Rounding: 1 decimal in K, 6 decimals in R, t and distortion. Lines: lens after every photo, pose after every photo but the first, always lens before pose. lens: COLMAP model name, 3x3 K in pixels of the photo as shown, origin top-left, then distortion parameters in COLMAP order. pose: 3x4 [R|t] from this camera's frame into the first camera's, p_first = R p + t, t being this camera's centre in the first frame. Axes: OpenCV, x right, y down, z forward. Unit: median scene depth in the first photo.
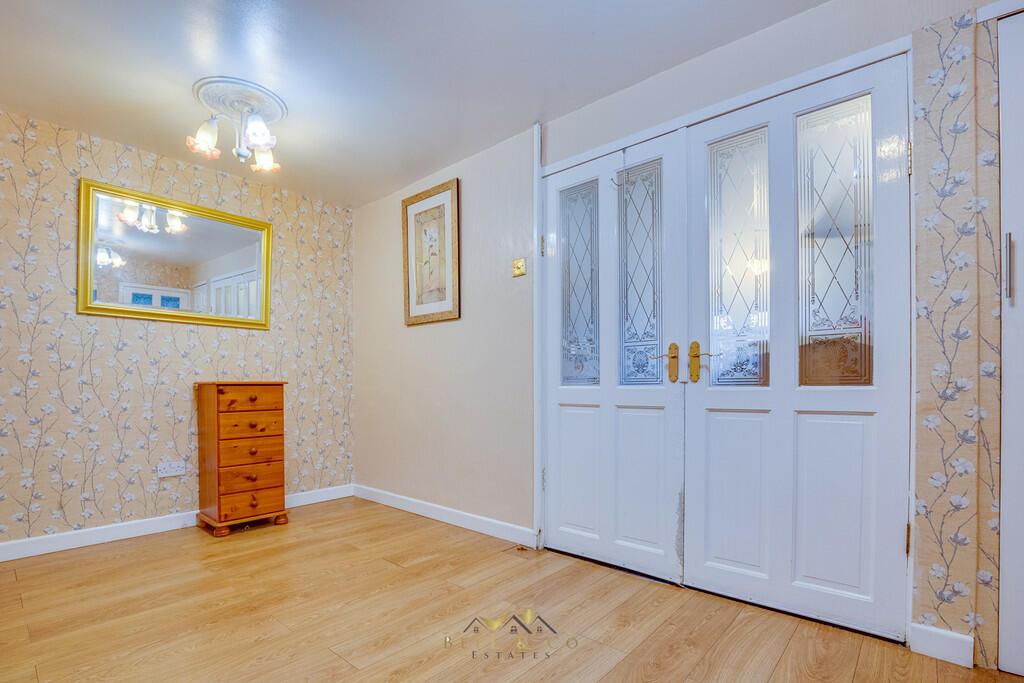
lens RADIAL K [[479.7, 0, 512.1], [0, 479.7, 390.0], [0, 0, 1]] dist [-0.020132, 0.000088]
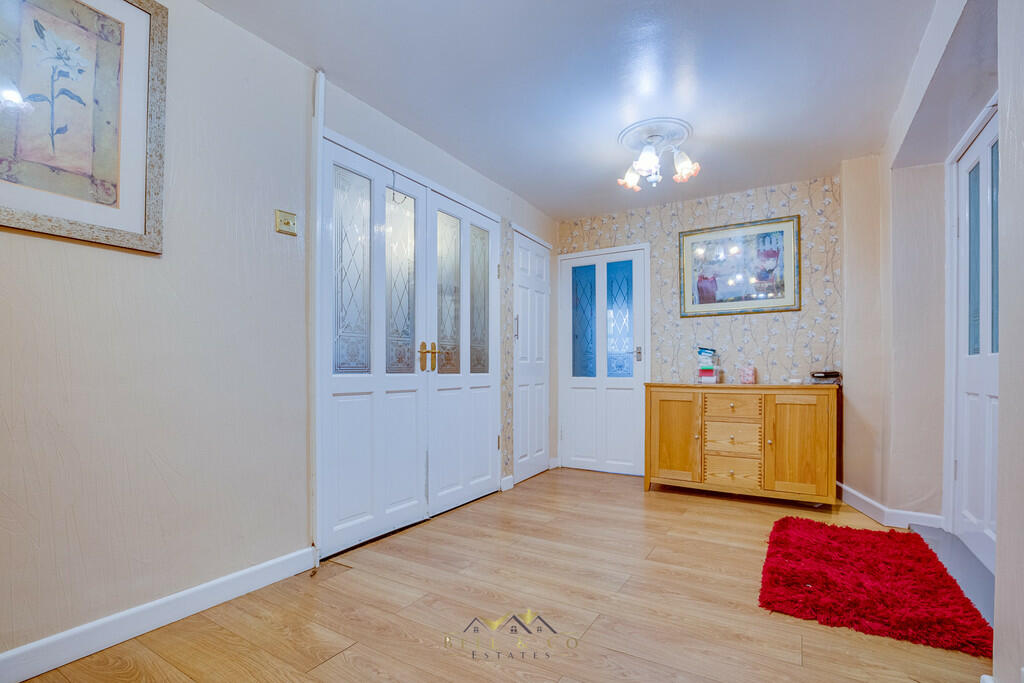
lens RADIAL K [[477.2, 0, 512.7], [0, 477.2, 365.6], [0, 0, 1]] dist [-0.001971, -0.000301]
pose [[-0.160941, 0.011161, 0.986901, -1.007582], [0.007593, 0.999920, -0.010070, -0.015552], [-0.986935, 0.005873, -0.161013, 0.944893]]
